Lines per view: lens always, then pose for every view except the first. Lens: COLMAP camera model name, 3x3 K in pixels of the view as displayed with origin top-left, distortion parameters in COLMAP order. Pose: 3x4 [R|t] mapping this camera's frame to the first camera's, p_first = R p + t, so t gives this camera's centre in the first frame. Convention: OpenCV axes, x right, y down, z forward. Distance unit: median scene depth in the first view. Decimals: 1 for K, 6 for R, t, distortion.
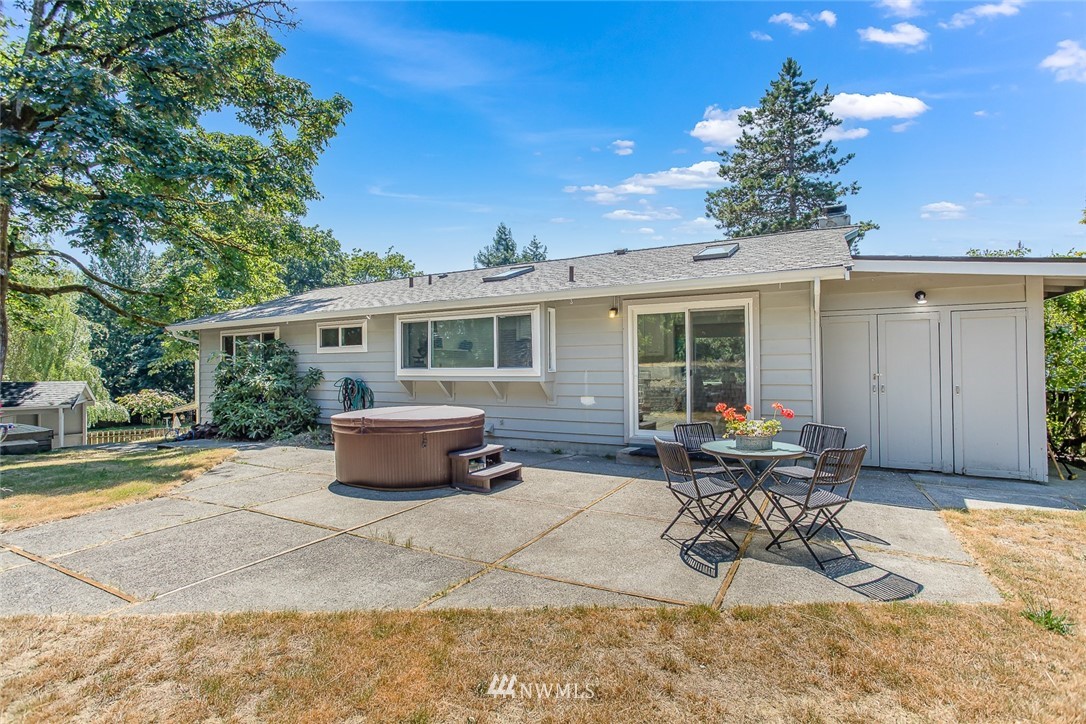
lens RADIAL K [[519.5, 0, 543.2], [0, 519.5, 362.9], [0, 0, 1]] dist [-0.001505, -0.000420]
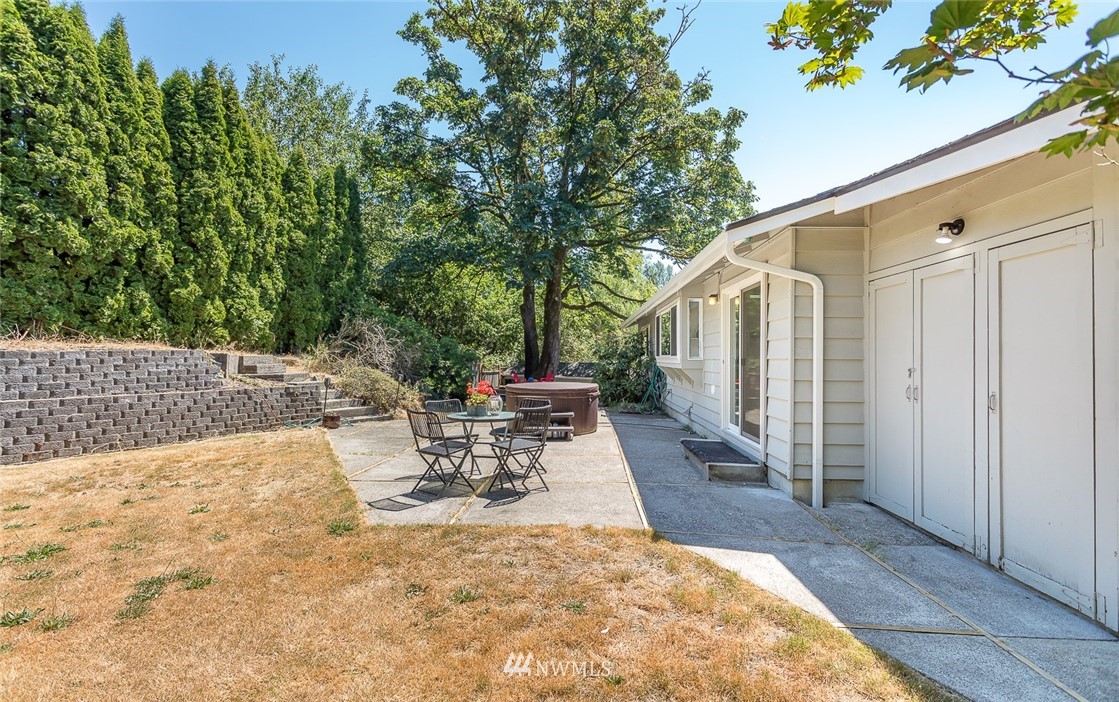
lens RADIAL K [[525.3, 0, 556.5], [0, 525.3, 354.2], [0, 0, 1]] dist [-0.002028, -0.000230]
pose [[0.425334, 0.000640, -0.905036, 1.728854], [0.004022, 0.999989, 0.002597, 0.001765], [0.905028, -0.004745, 0.425326, 0.619542]]
